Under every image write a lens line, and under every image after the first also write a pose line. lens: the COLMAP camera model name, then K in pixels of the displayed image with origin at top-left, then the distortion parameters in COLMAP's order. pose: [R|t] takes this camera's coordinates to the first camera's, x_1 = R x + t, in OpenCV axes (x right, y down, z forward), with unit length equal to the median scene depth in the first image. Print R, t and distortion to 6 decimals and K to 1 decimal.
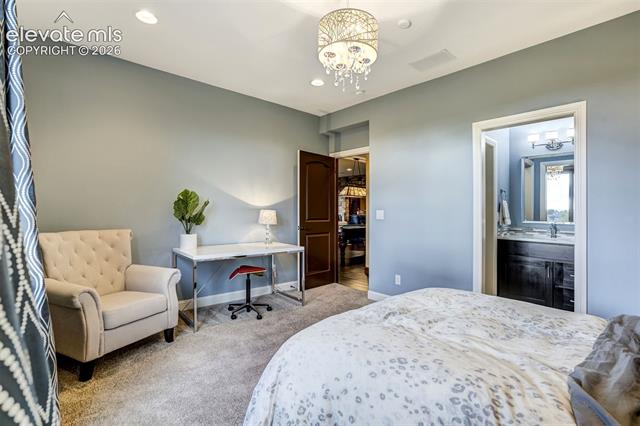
lens RADIAL K [[301.4, 0, 326.6], [0, 301.4, 214.1], [0, 0, 1]] dist [-0.040541, -0.000574]
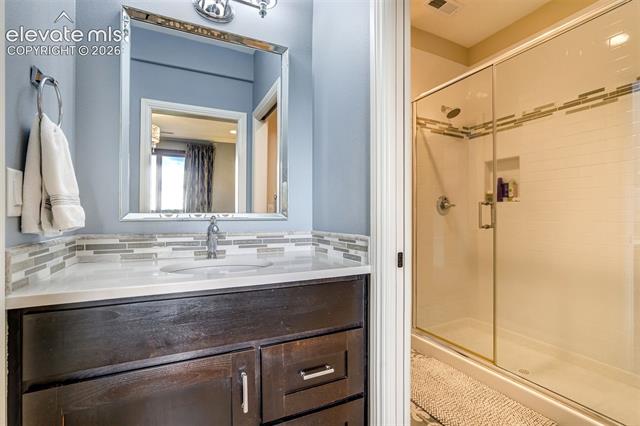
lens RADIAL K [[301.4, 0, 326.6], [0, 301.4, 214.1], [0, 0, 1]] dist [-0.040541, -0.000574]
pose [[0.286475, 0.001542, 0.958086, 0.445541], [0.001427, 0.999997, -0.002037, 0.024747], [-0.958087, 0.001951, 0.286472, 0.735130]]
